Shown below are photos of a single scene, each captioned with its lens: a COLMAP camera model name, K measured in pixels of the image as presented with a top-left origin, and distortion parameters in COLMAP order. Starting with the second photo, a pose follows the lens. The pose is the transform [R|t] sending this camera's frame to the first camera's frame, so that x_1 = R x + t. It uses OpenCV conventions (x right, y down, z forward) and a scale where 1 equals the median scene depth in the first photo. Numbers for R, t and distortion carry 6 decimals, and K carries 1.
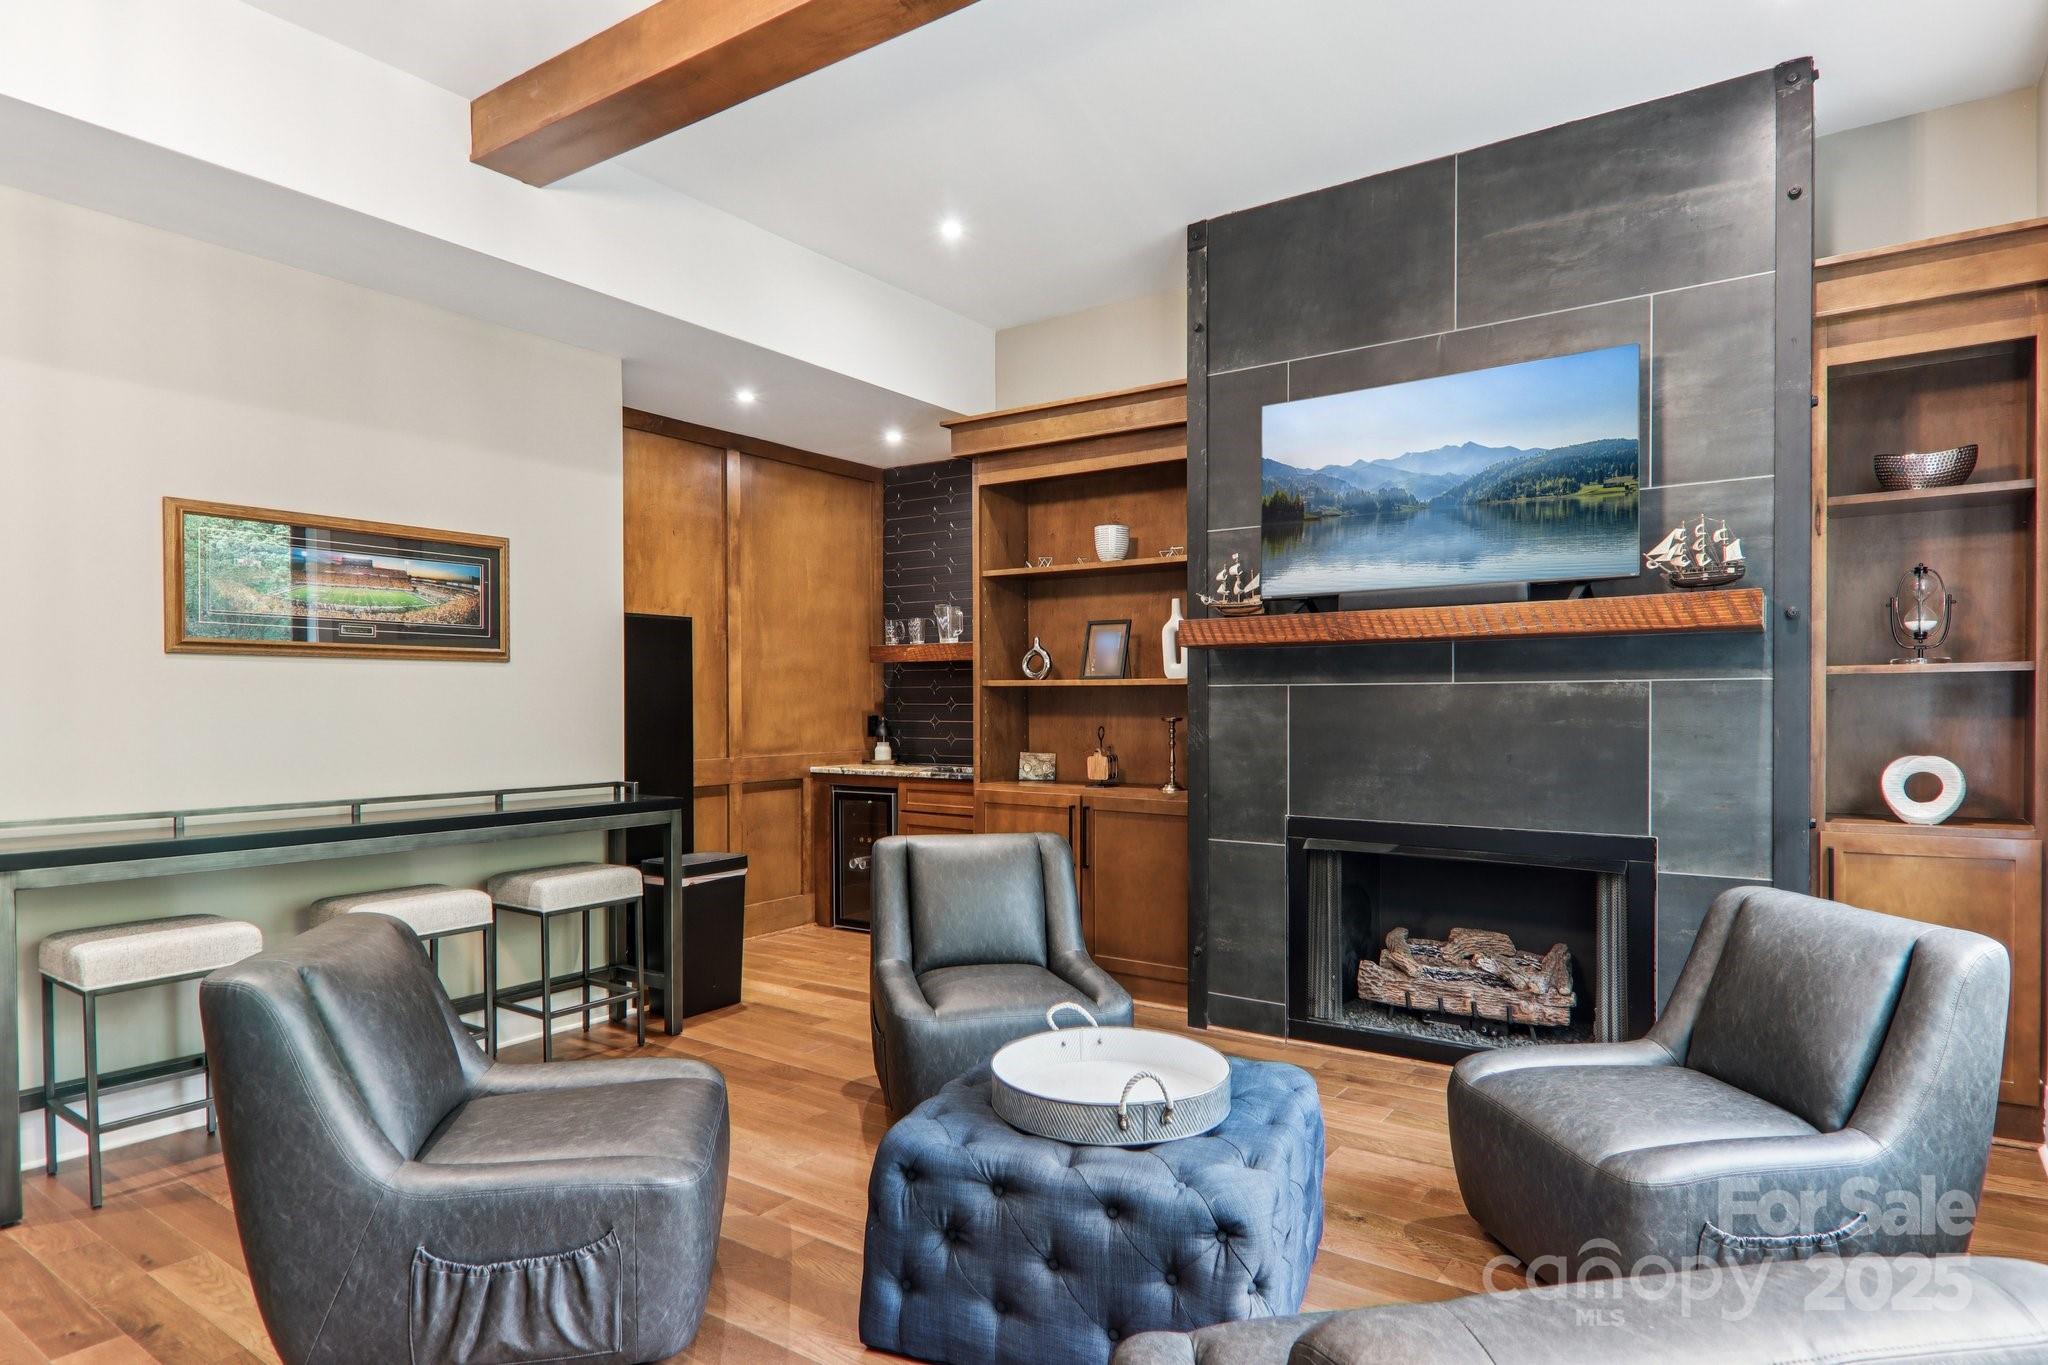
lens RADIAL K [[1083.6, 0, 1025.7], [0, 1083.6, 757.3], [0, 0, 1]] dist [-0.100386, 0.000034]
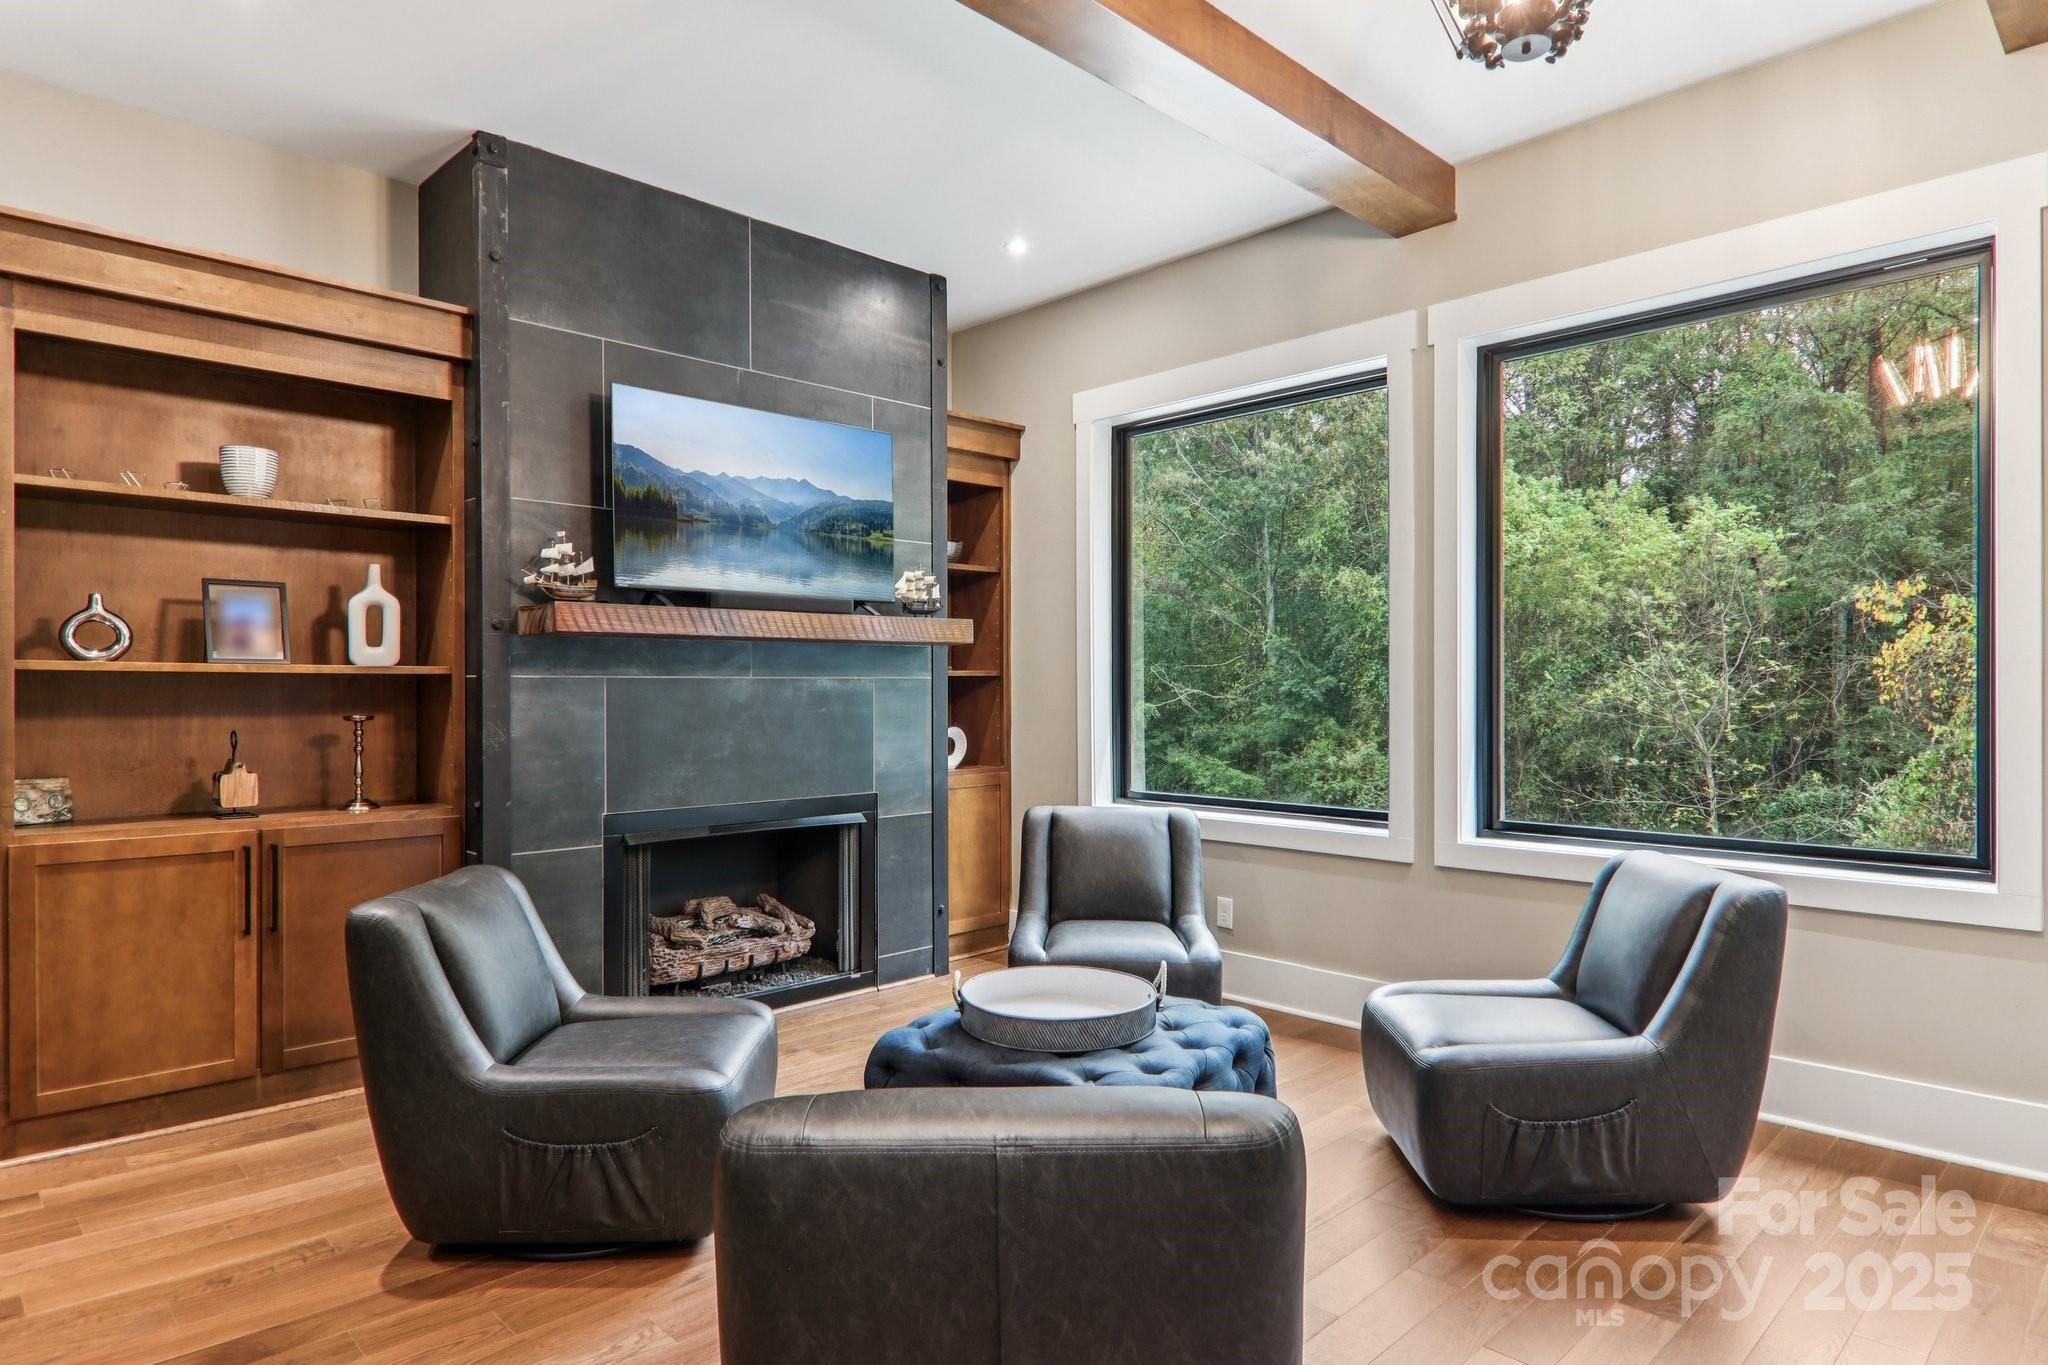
lens RADIAL K [[1178.0, 0, 1024.0], [0, 1178.0, 682.5], [0, 0, 1]] dist [0.000549, -0.000222]
pose [[0.166546, 0.002726, 0.986030, -0.807708], [0.046729, 0.998851, -0.010654, -0.037368], [-0.984926, 0.047850, 0.166228, 0.498043]]
